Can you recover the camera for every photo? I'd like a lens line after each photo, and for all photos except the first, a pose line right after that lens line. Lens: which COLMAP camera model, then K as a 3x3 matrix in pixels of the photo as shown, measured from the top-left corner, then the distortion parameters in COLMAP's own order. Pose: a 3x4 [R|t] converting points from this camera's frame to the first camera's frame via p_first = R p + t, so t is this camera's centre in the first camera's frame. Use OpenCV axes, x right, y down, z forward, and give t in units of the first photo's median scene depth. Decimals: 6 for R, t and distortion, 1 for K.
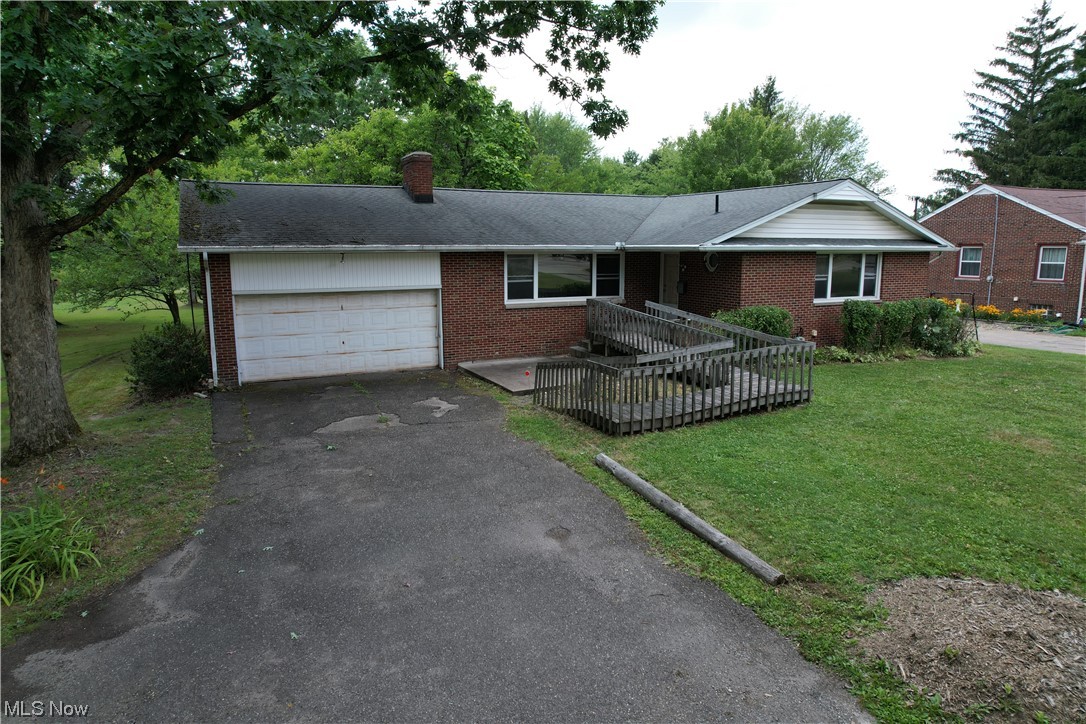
lens RADIAL K [[710.3, 0, 549.8], [0, 710.3, 361.7], [0, 0, 1]] dist [-0.032125, 0.018649]
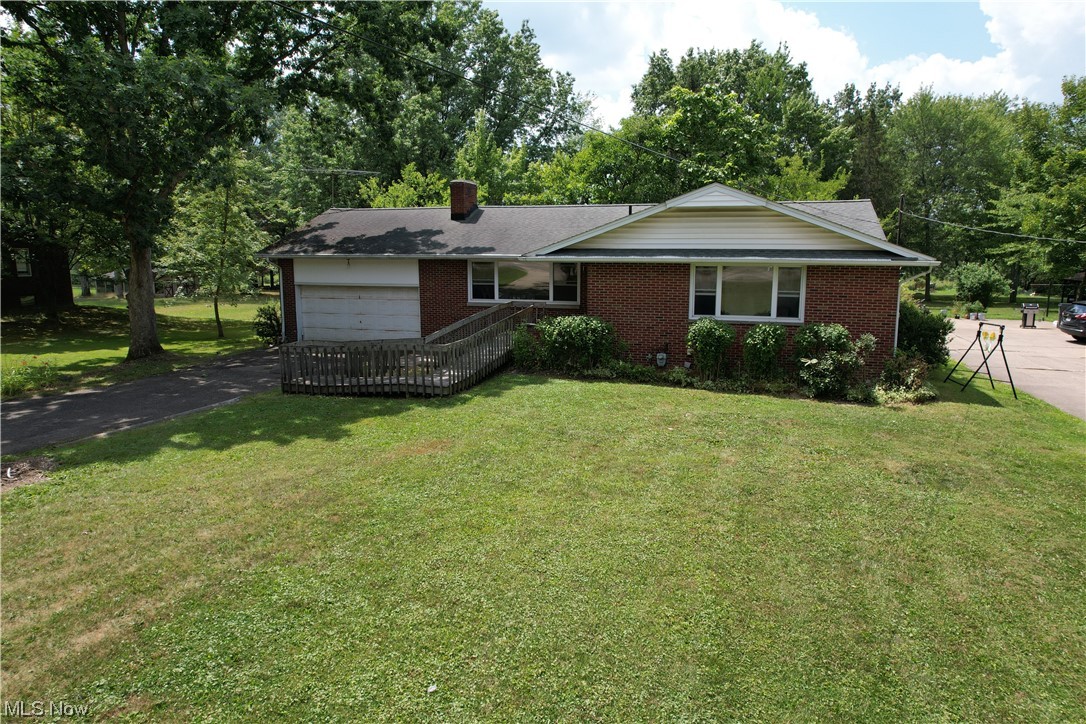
lens RADIAL K [[710.3, 0, 546.3], [0, 710.3, 367.1], [0, 0, 1]] dist [-0.032125, 0.018649]
pose [[0.735467, 0.114882, -0.667750, 0.896259], [-0.119604, 0.992058, 0.038944, -0.035250], [0.666921, 0.051224, 0.743366, 0.193526]]
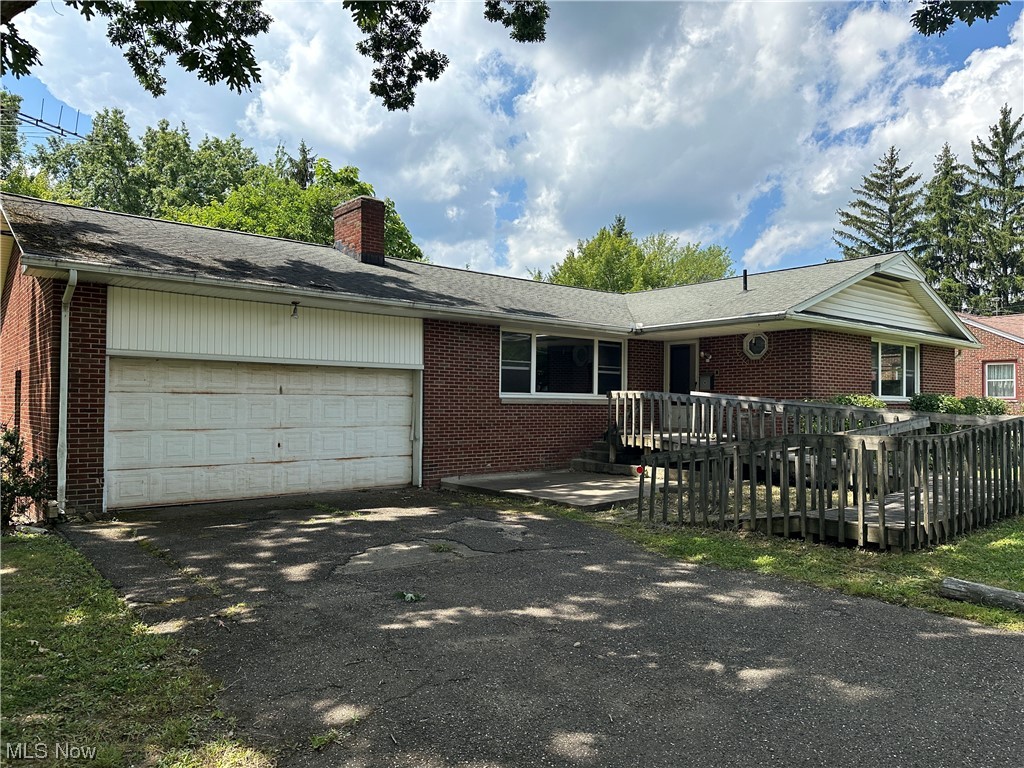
lens RADIAL K [[721.5, 0, 510.3], [0, 721.5, 390.1], [0, 0, 1]] dist [0.071954, -0.075570]
pose [[0.970614, 0.015062, 0.240169, -0.237114], [0.029723, 0.982893, -0.181763, 0.047682], [-0.238798, 0.183561, 0.953562, 0.305314]]
